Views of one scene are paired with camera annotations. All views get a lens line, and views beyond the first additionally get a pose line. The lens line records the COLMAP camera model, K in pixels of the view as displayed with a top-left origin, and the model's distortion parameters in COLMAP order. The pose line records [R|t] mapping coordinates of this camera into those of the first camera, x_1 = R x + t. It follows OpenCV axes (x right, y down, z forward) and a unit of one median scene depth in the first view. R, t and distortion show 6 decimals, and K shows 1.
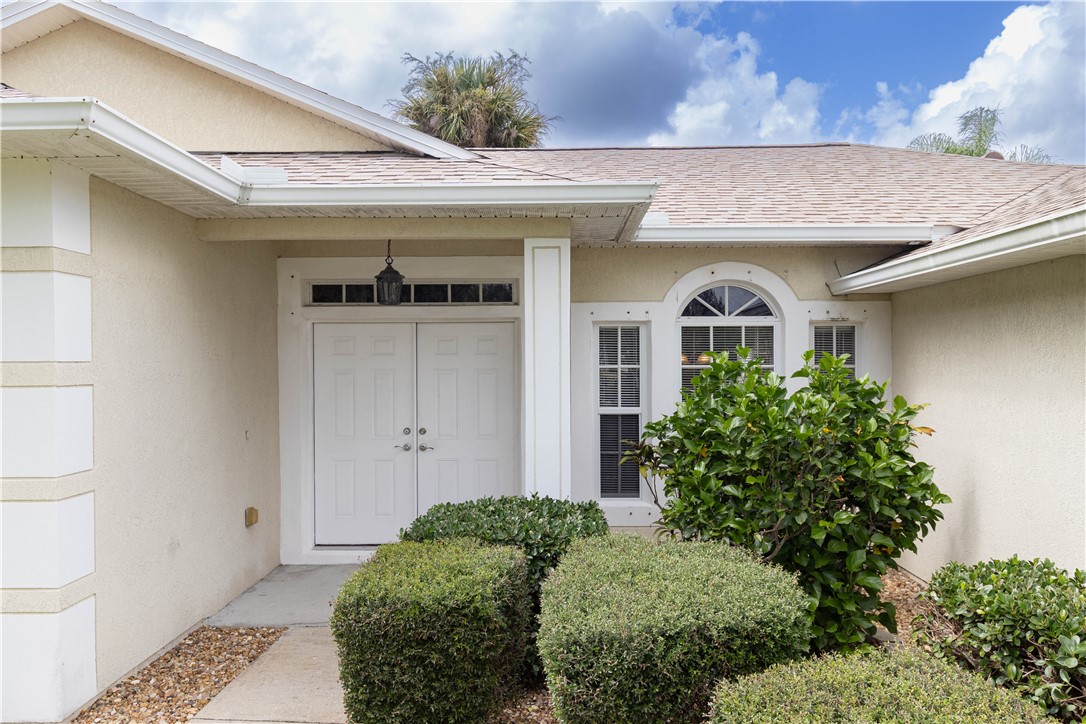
lens RADIAL K [[800.5, 0, 543.0], [0, 800.5, 362.0], [0, 0, 1]] dist [0.002877, 0.005990]
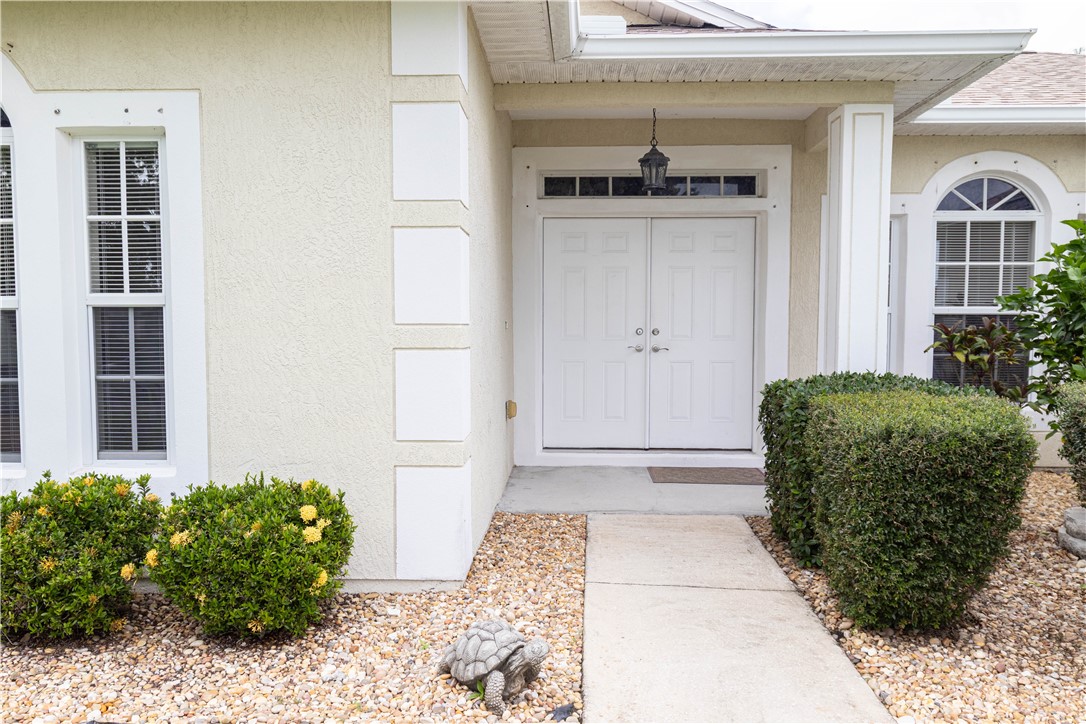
lens RADIAL K [[800.5, 0, 543.0], [0, 800.5, 362.0], [0, 0, 1]] dist [0.002877, 0.005990]
pose [[0.999592, 0.007627, -0.027511, -0.269999], [-0.006216, 0.998679, 0.051009, 0.077782], [0.027863, -0.050817, 0.998319, 0.034322]]
